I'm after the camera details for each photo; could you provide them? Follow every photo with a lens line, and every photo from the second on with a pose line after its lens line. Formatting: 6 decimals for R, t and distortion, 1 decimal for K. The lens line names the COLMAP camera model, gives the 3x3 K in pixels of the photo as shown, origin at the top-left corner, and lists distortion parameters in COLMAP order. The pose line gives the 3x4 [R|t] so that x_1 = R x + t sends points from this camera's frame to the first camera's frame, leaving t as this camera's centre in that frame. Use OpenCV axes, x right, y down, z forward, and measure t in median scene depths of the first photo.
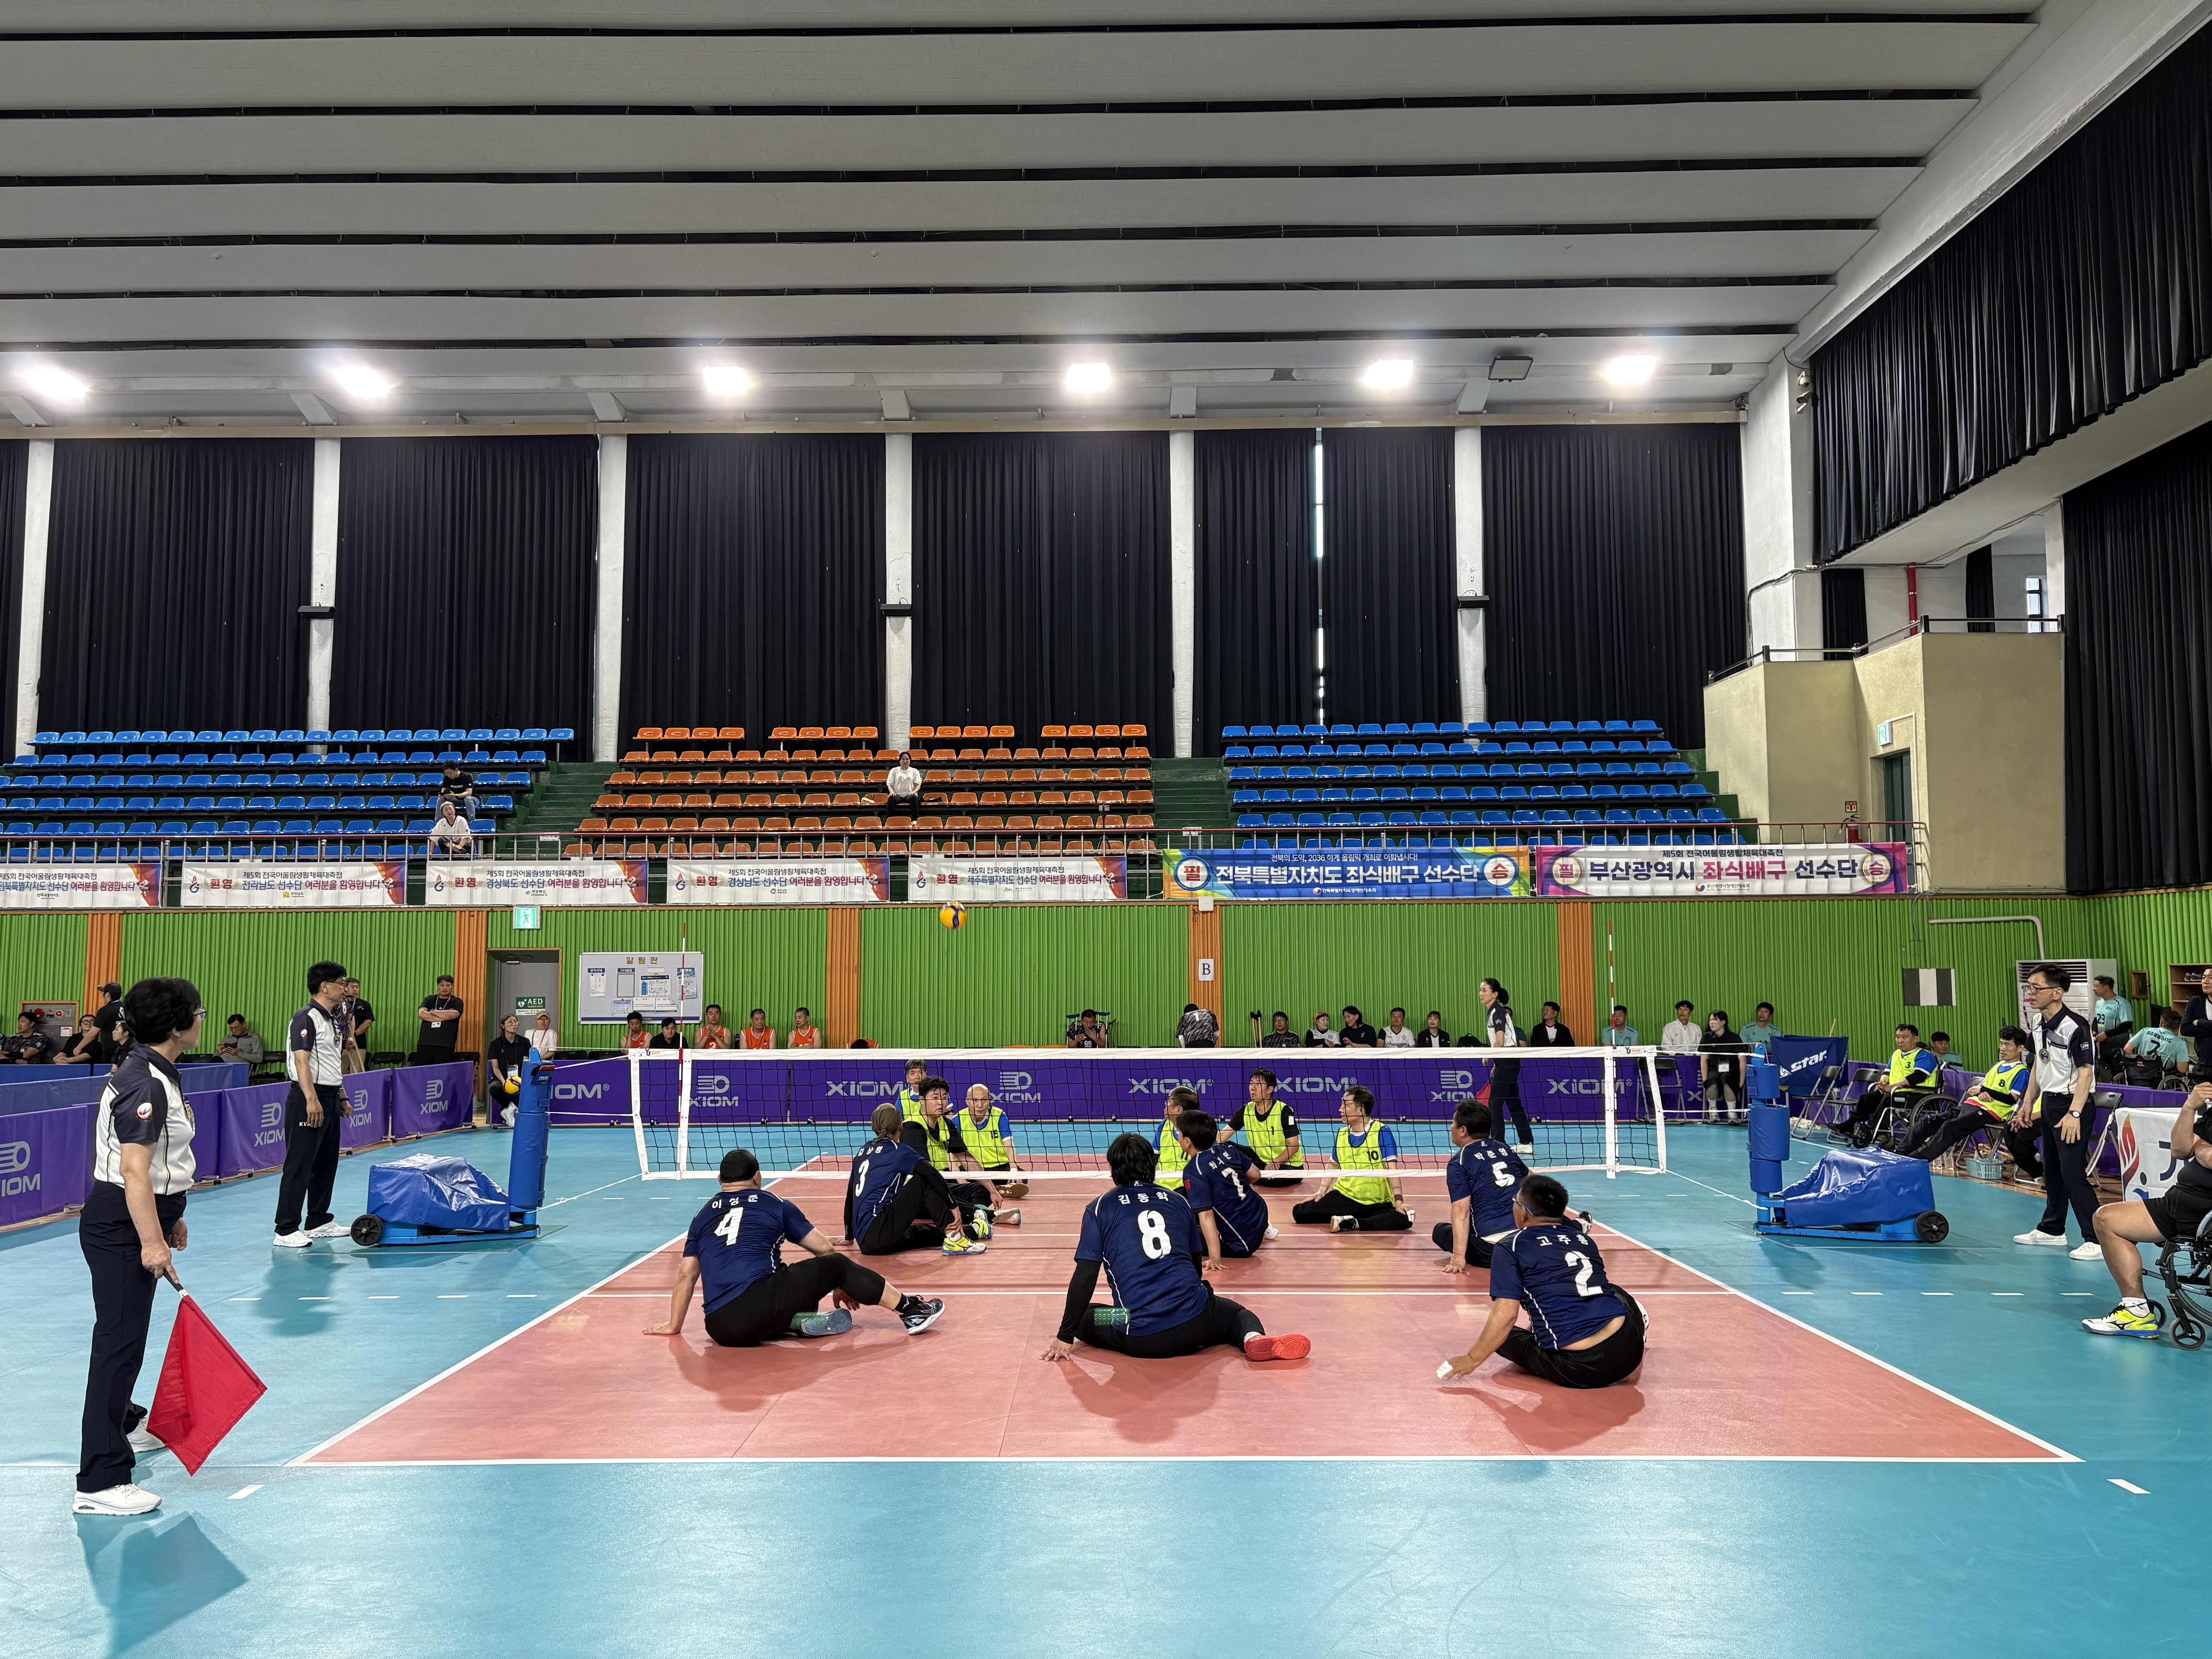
lens RADIAL K [[1659.4, 0, 1109.2], [0, 1659.4, 857.7], [0, 0, 1]] dist [0.057559, -0.050050]
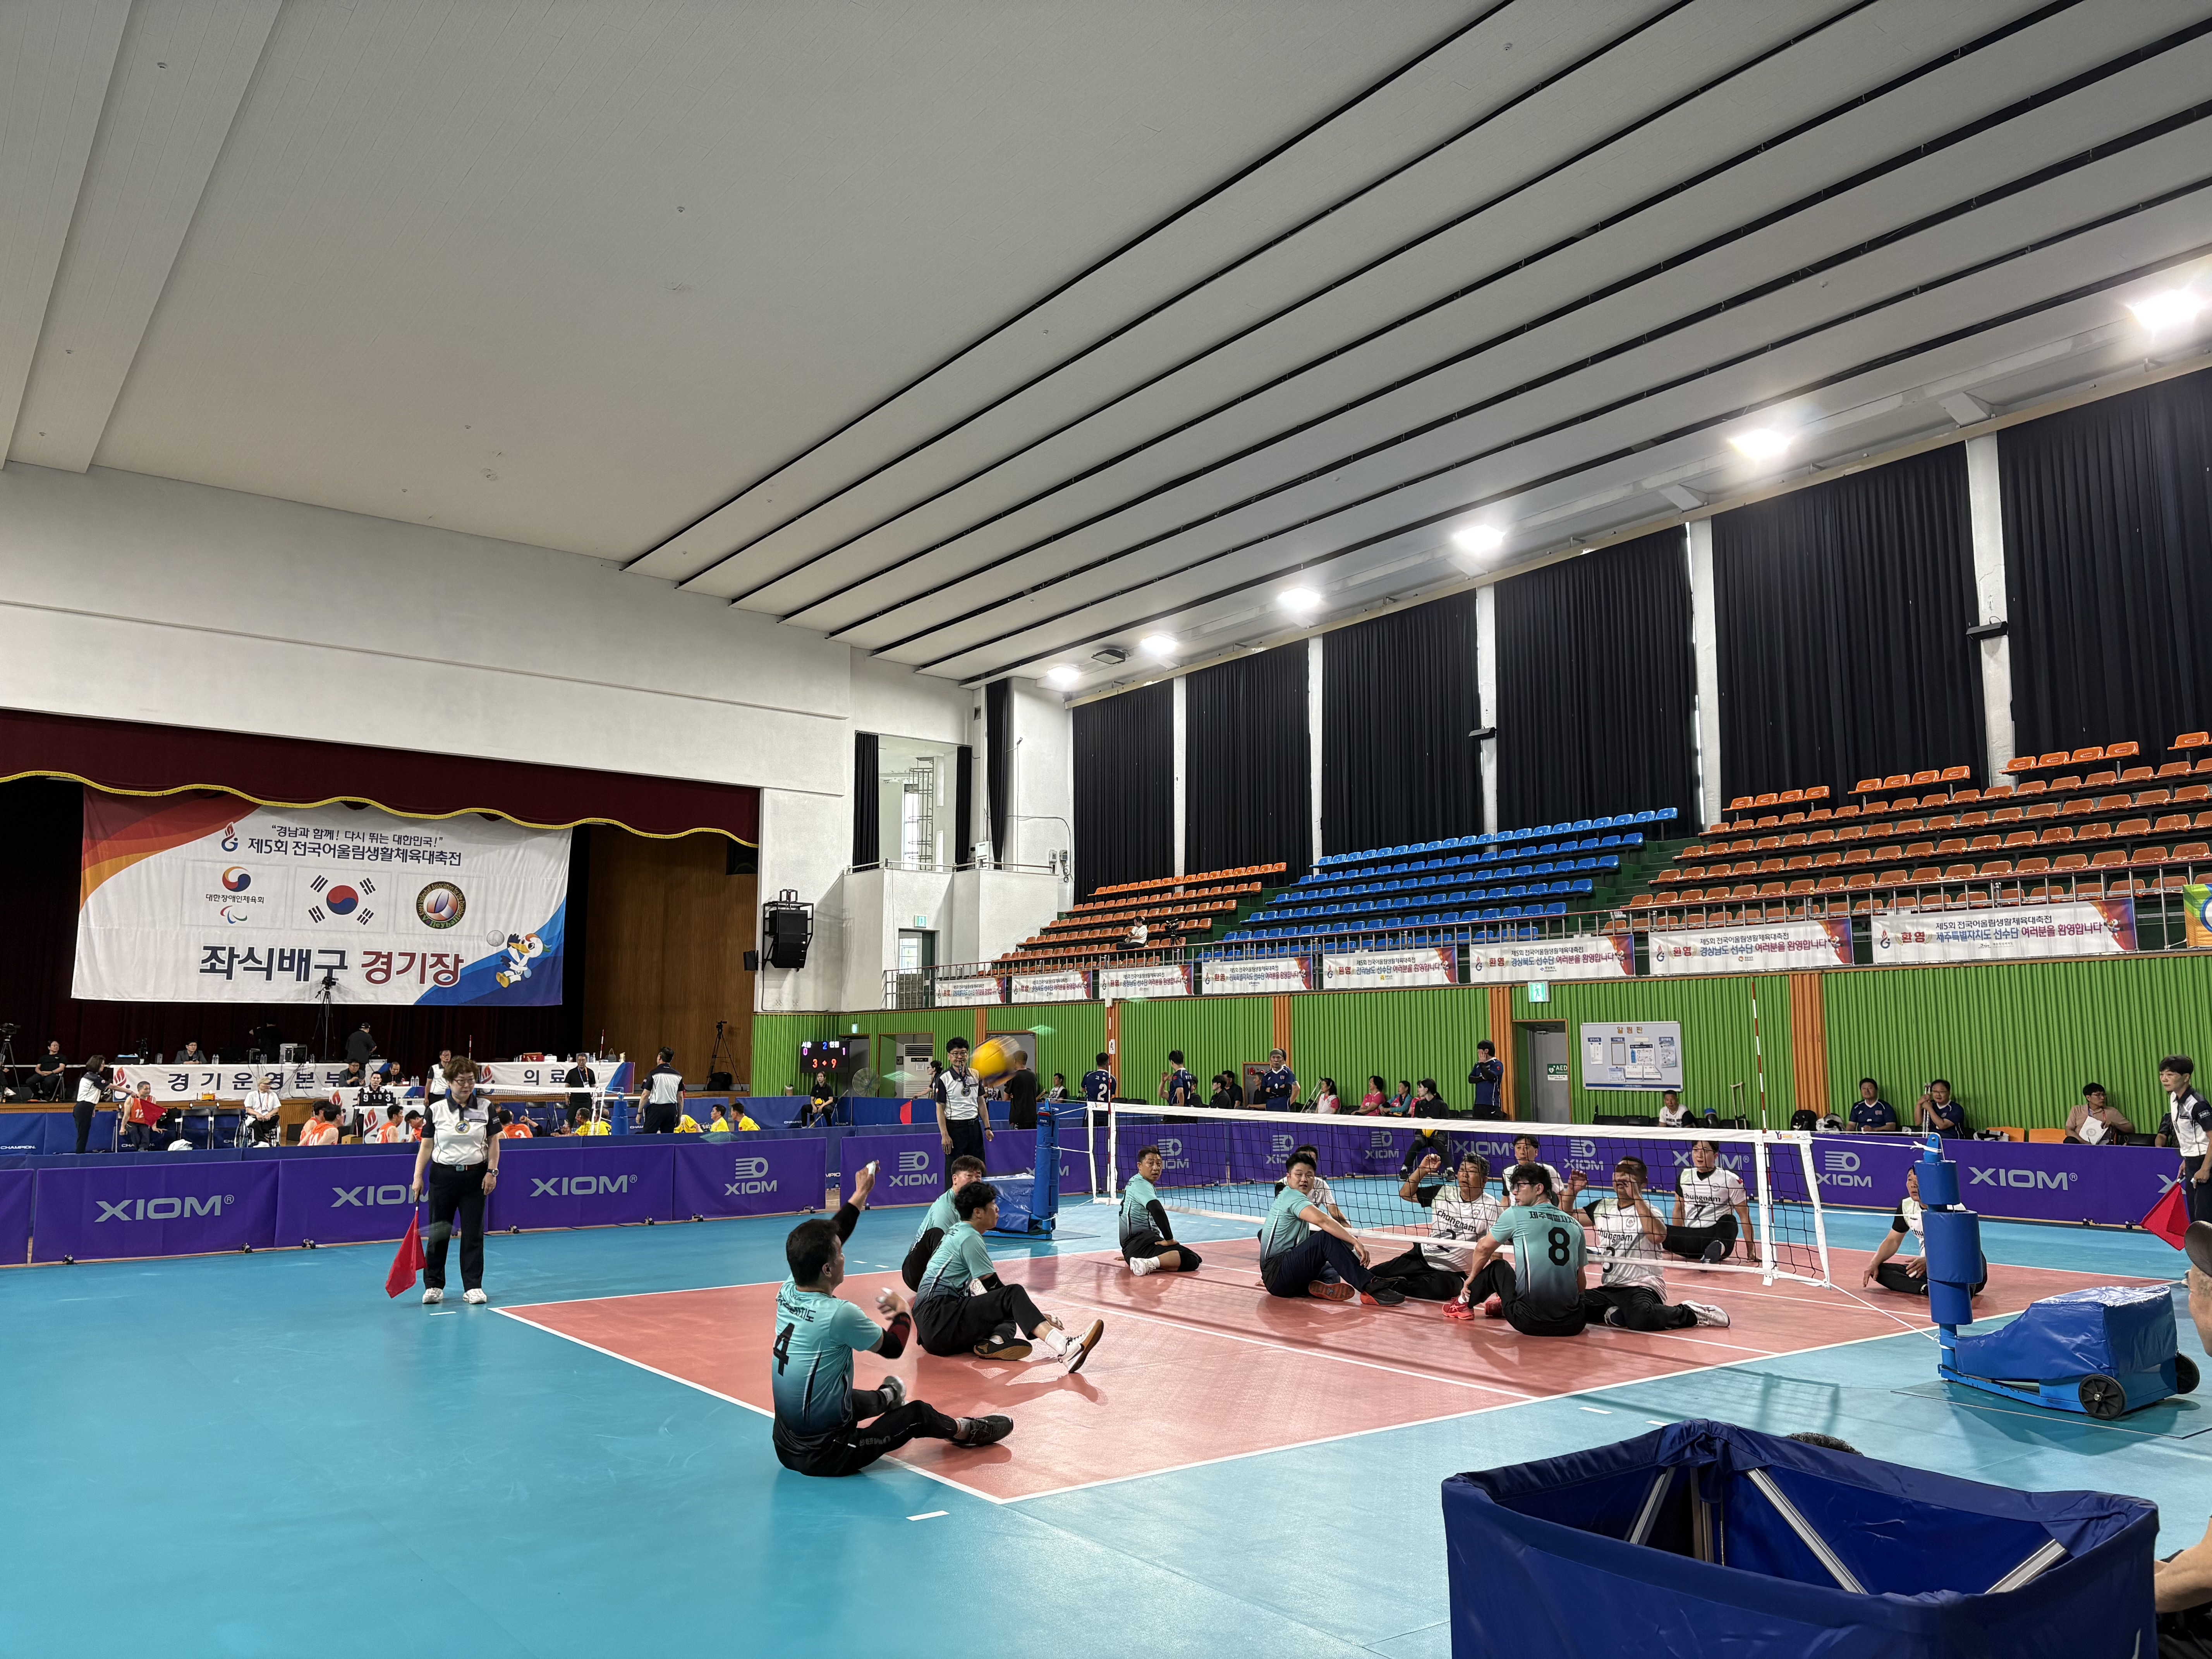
lens RADIAL K [[1659.4, 0, 1103.4], [0, 1659.4, 829.3], [0, 0, 1]] dist [0.057559, -0.050050]
pose [[0.609425, -0.104977, -0.785863, 0.357843], [0.065487, 0.994474, -0.082059, 0.000322], [0.790135, -0.001455, 0.612932, 0.087676]]
